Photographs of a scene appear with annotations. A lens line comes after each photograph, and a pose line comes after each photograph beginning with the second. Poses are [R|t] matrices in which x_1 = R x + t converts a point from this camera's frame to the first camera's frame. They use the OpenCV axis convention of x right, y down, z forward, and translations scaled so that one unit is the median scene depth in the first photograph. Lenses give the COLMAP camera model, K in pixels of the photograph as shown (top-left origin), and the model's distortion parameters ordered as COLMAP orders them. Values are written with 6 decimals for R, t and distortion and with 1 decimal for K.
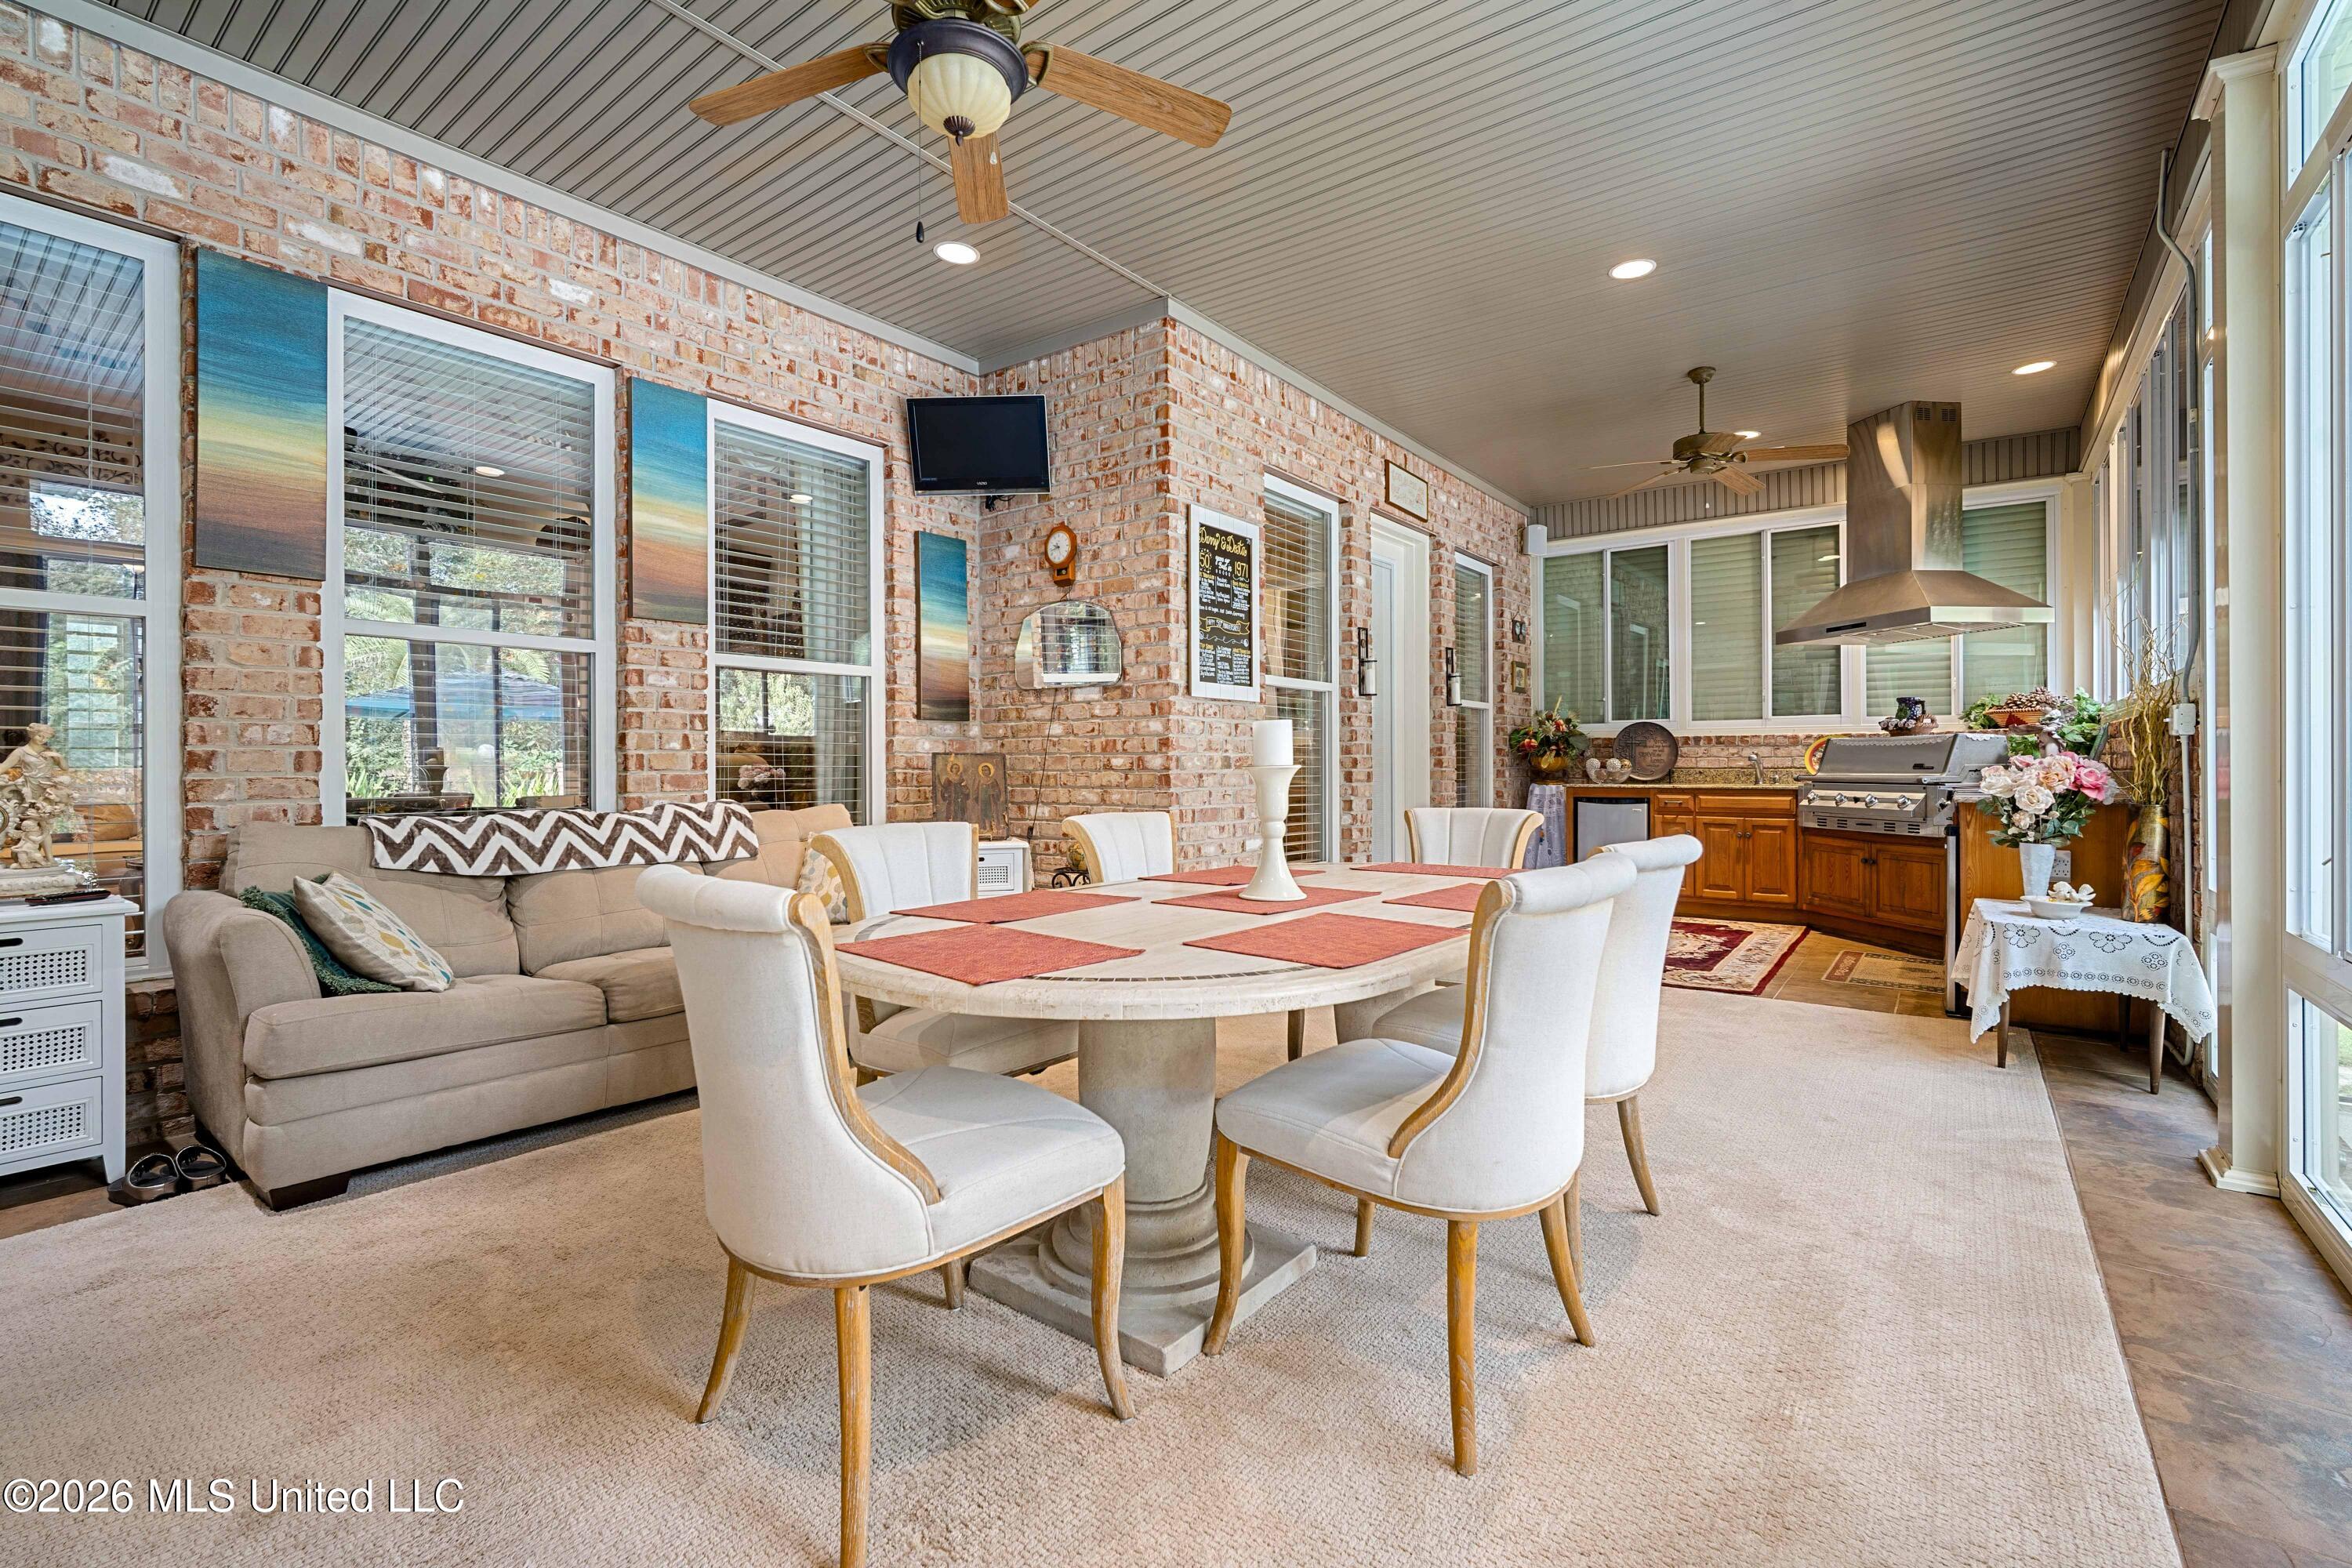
lens RADIAL K [[1029.0, 0, 1165.5], [0, 1029.0, 771.7], [0, 0, 1]] dist [-0.028045, 0.000181]
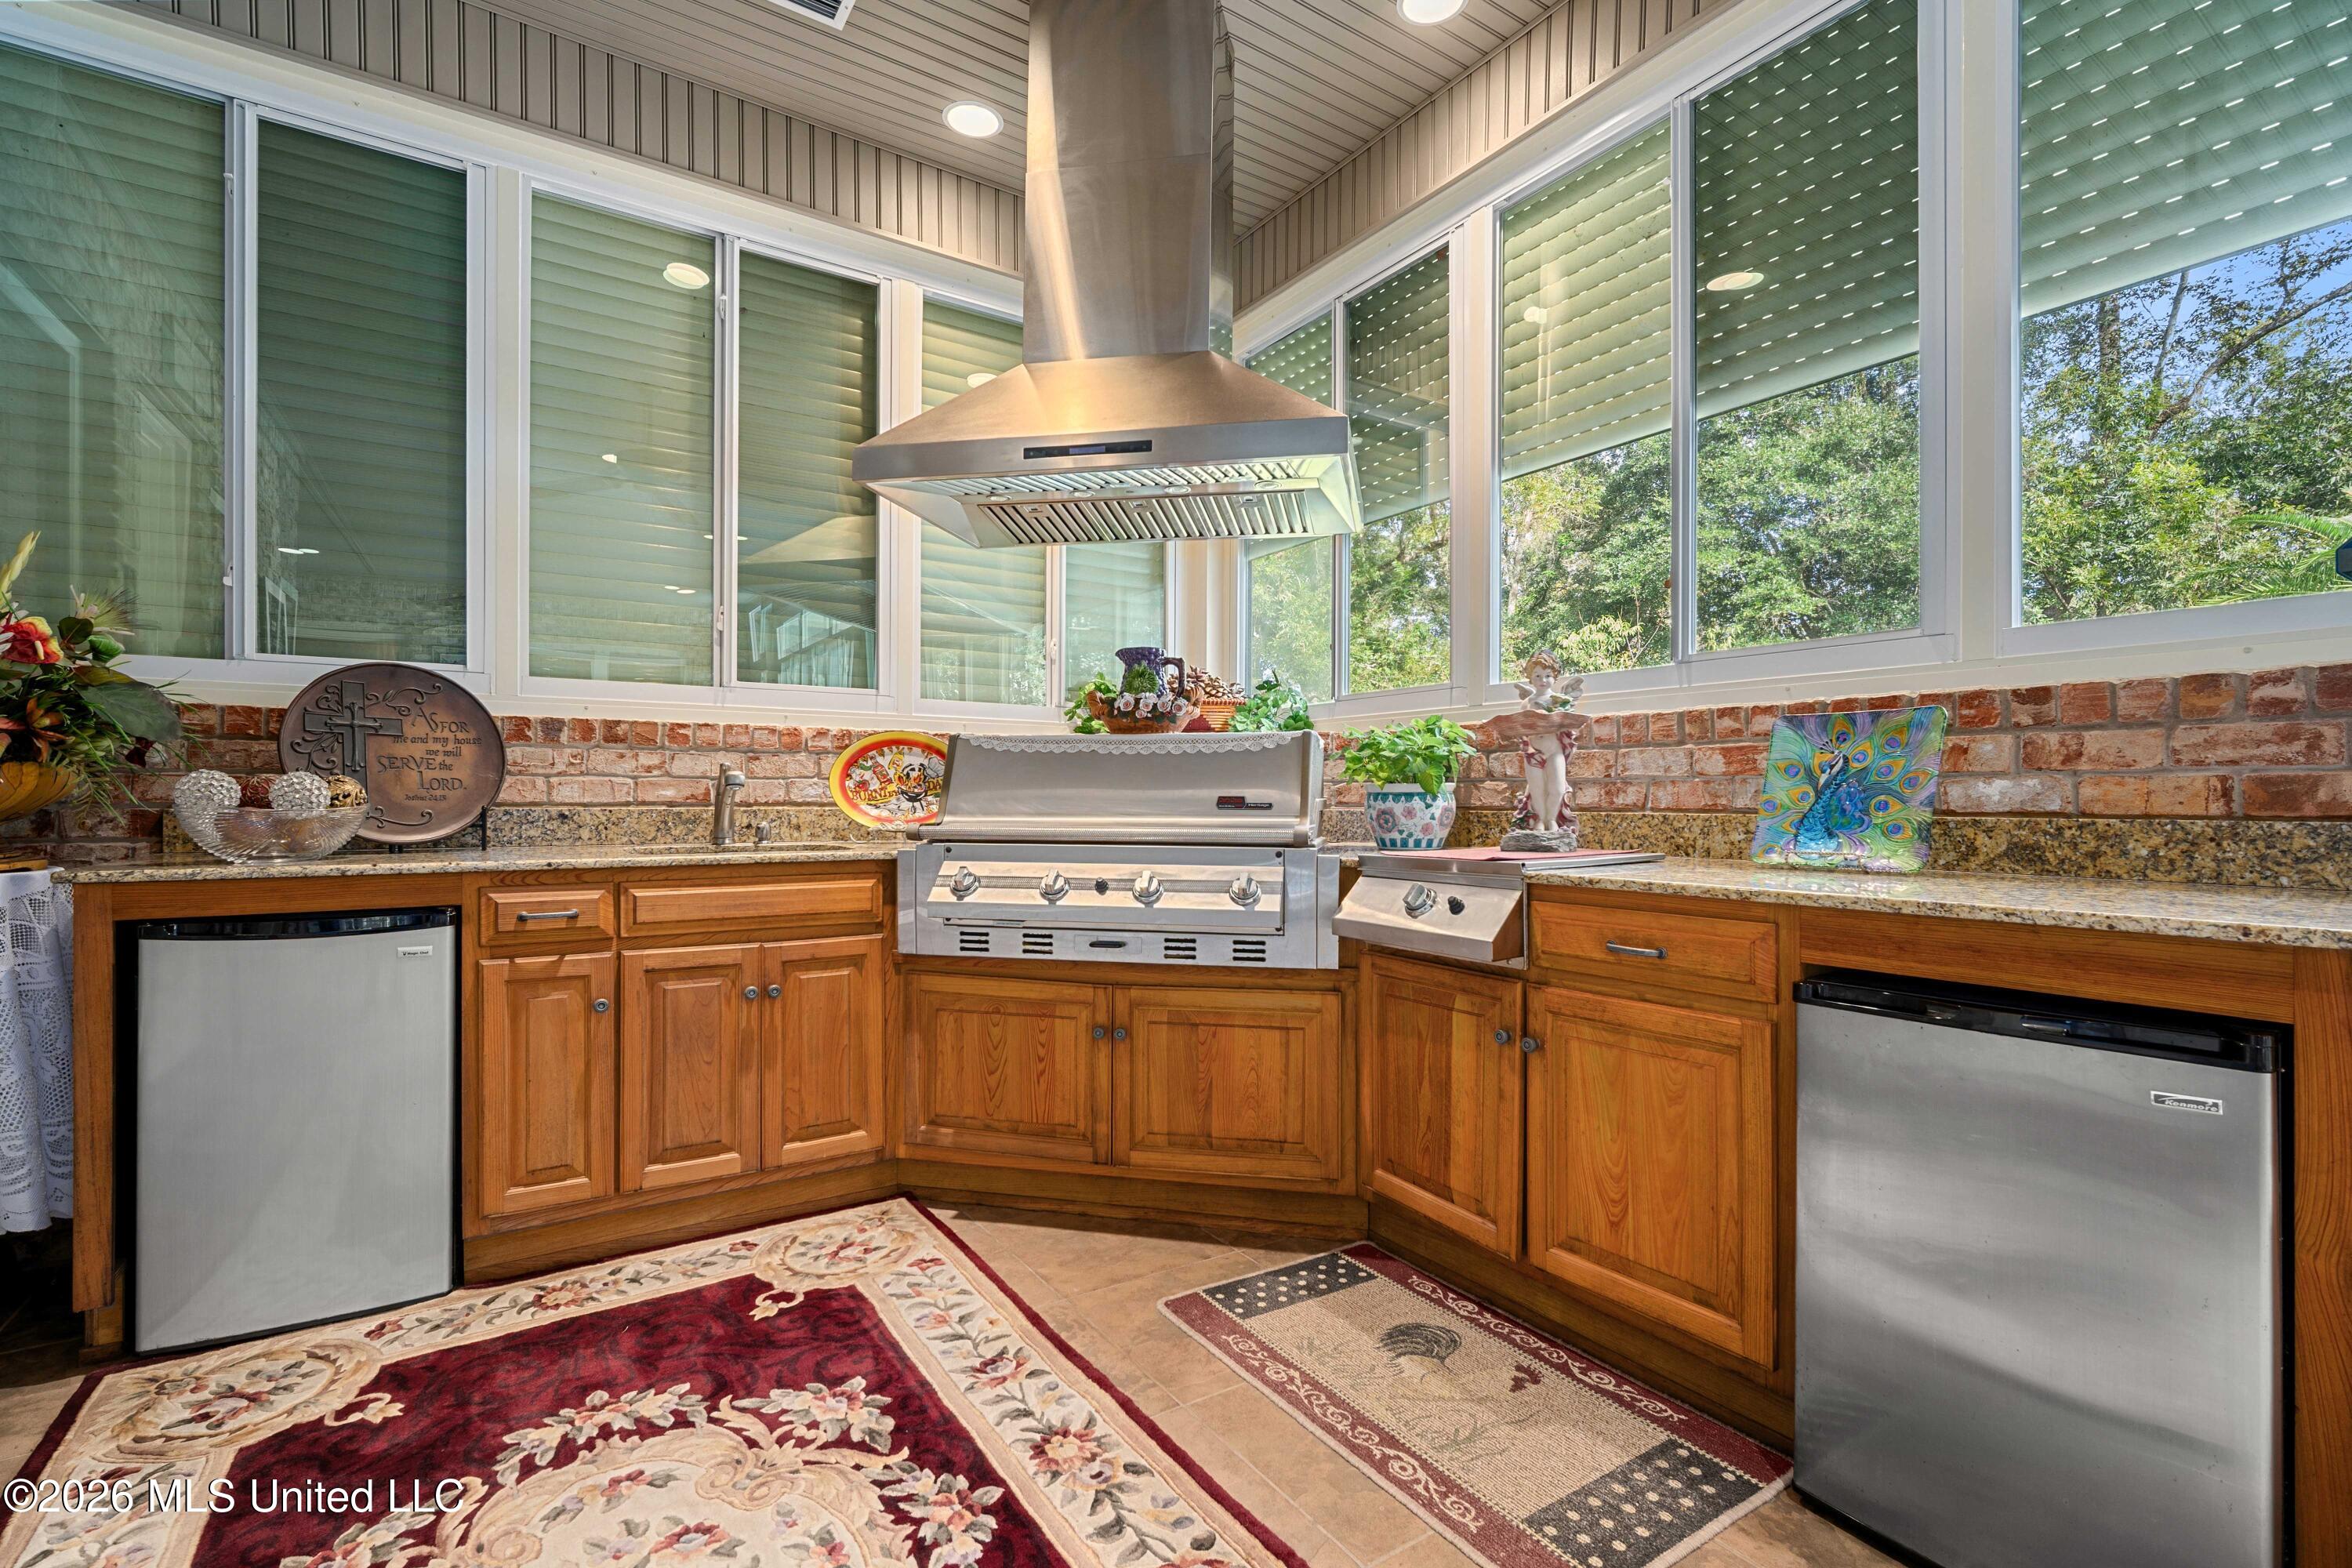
lens RADIAL K [[1041.3, 0, 1187.2], [0, 1041.3, 790.3], [0, 0, 1]] dist [-0.012590, 0.004456]
pose [[0.314866, 0.008640, 0.949097, 0.251876], [0.000952, 0.999955, -0.009419, -0.005353], [-0.949136, 0.003869, 0.314843, 0.702938]]
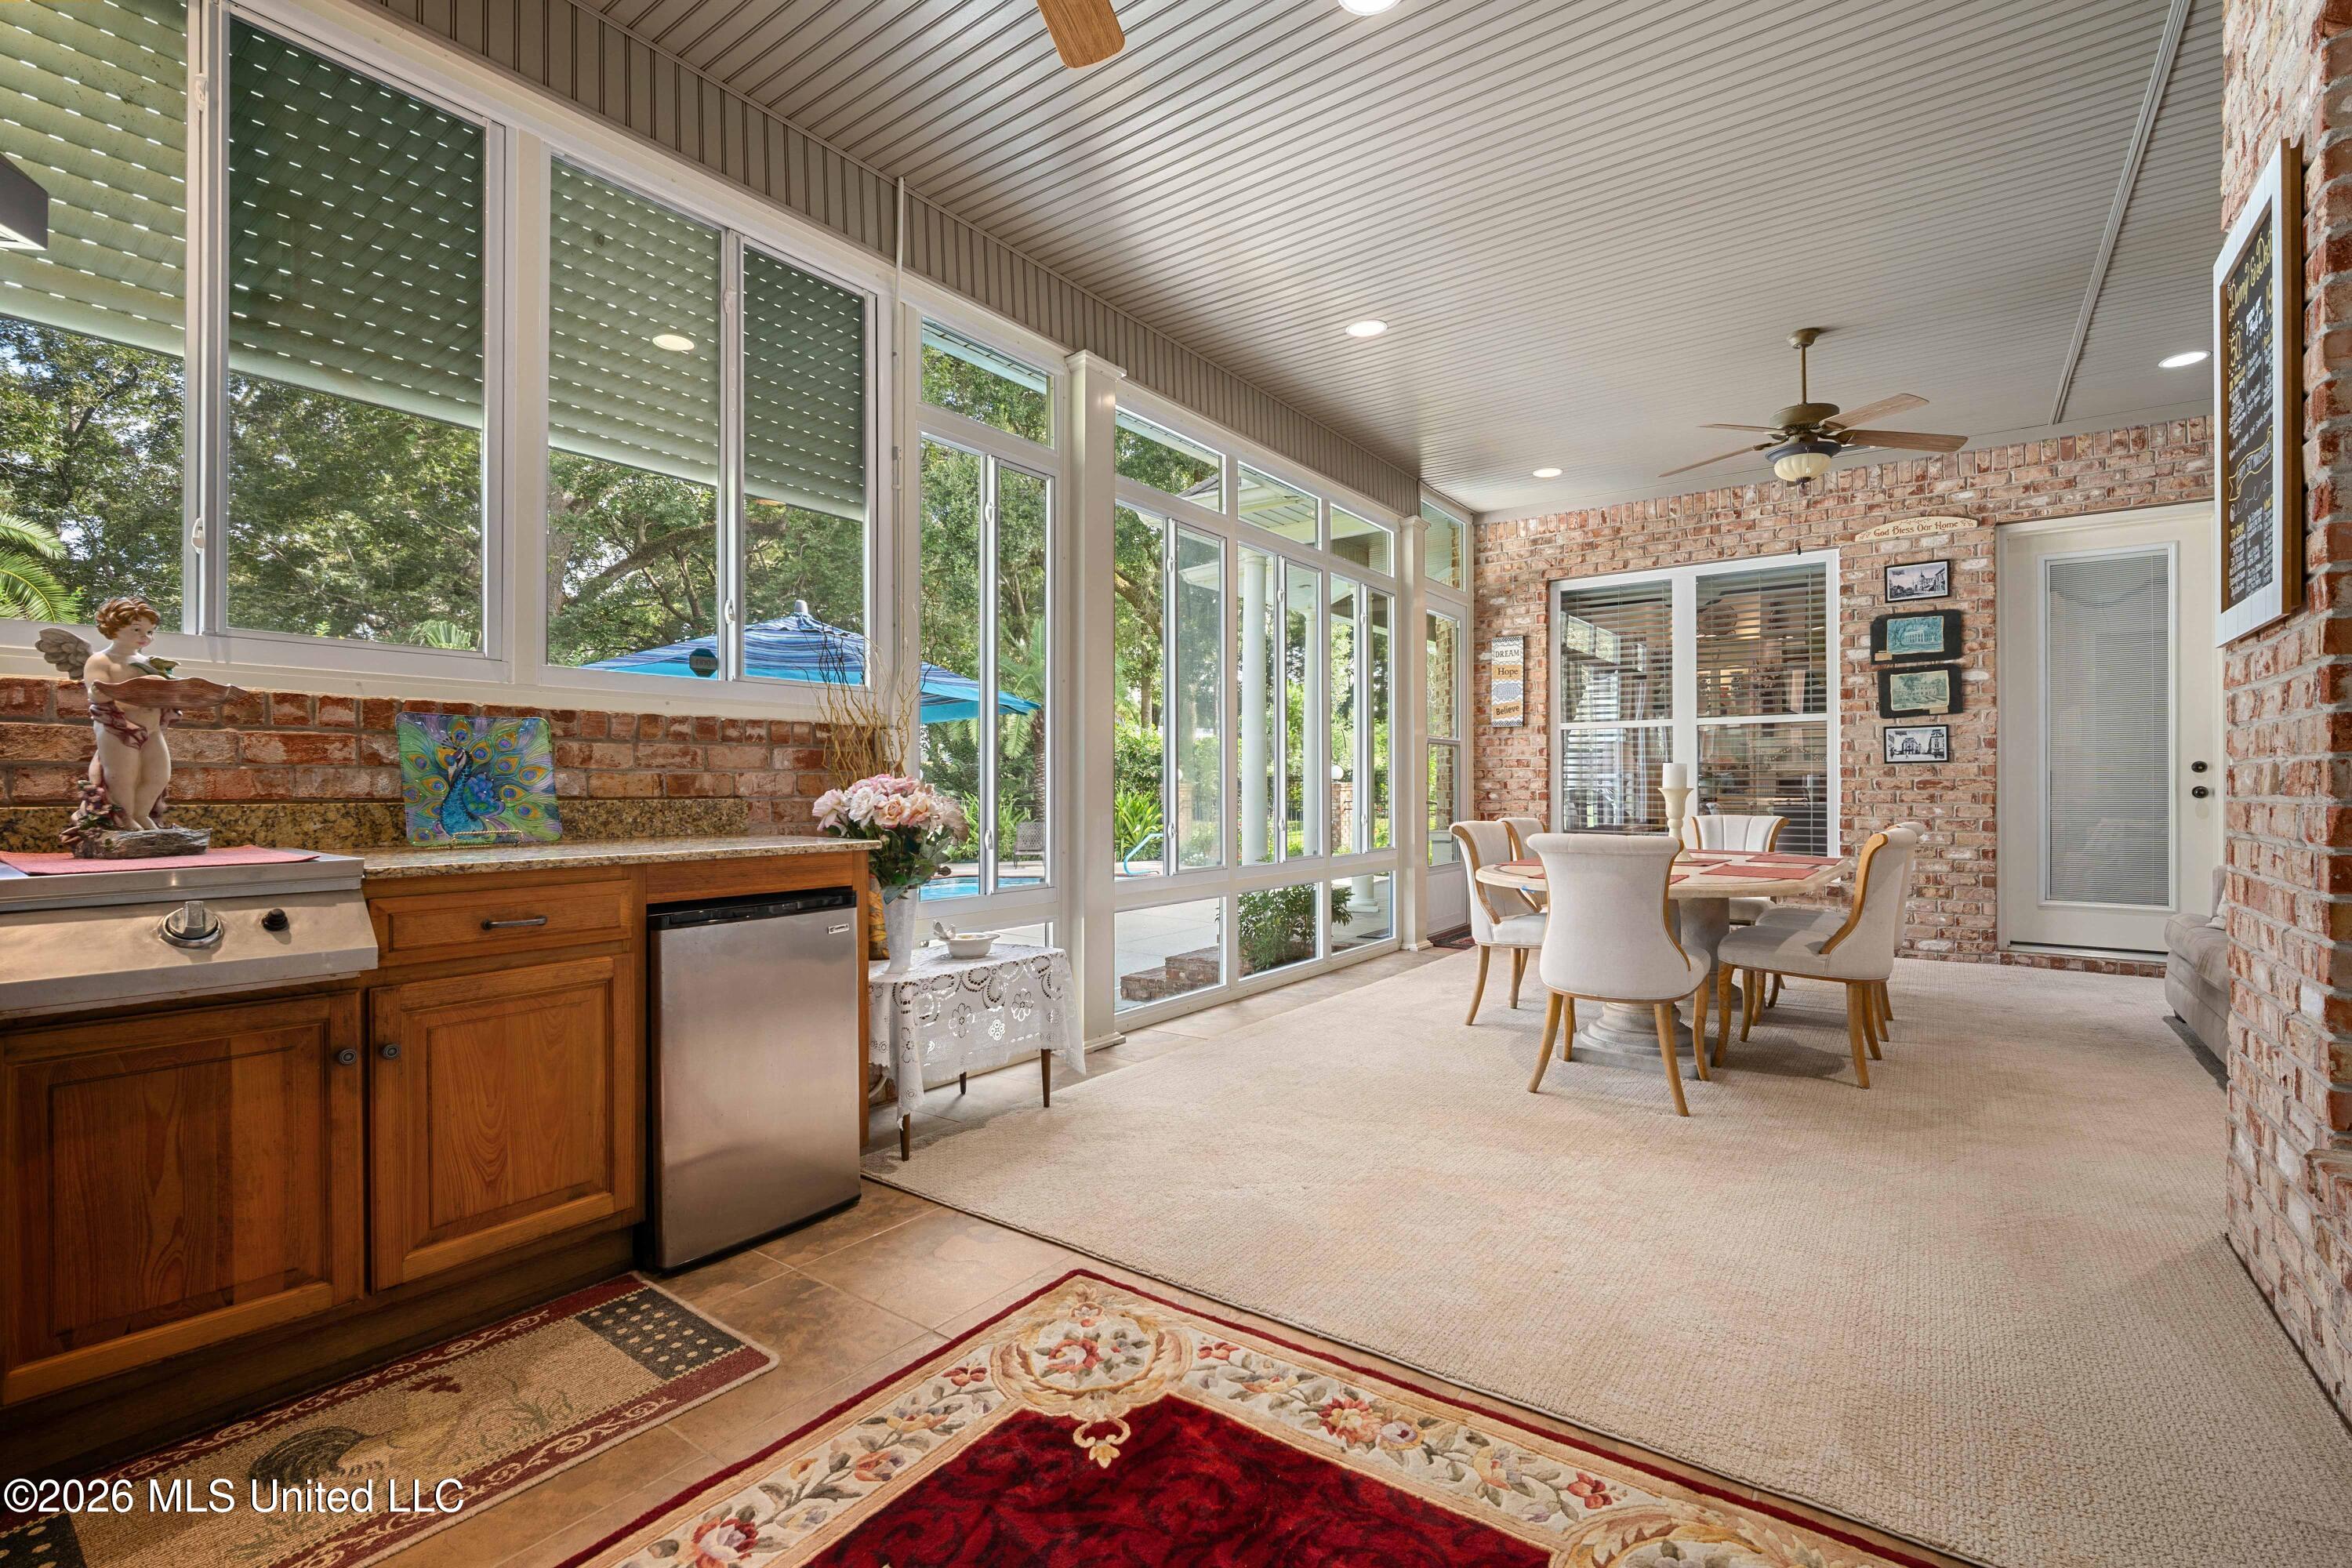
lens RADIAL K [[1041.3, 0, 1187.2], [0, 1041.3, 790.3], [0, 0, 1]] dist [-0.012590, 0.004456]
pose [[-0.999444, 0.004688, -0.033022, 0.358587], [0.004494, 0.999972, 0.005930, -0.005644], [0.033049, 0.005778, -0.999437, 0.978938]]
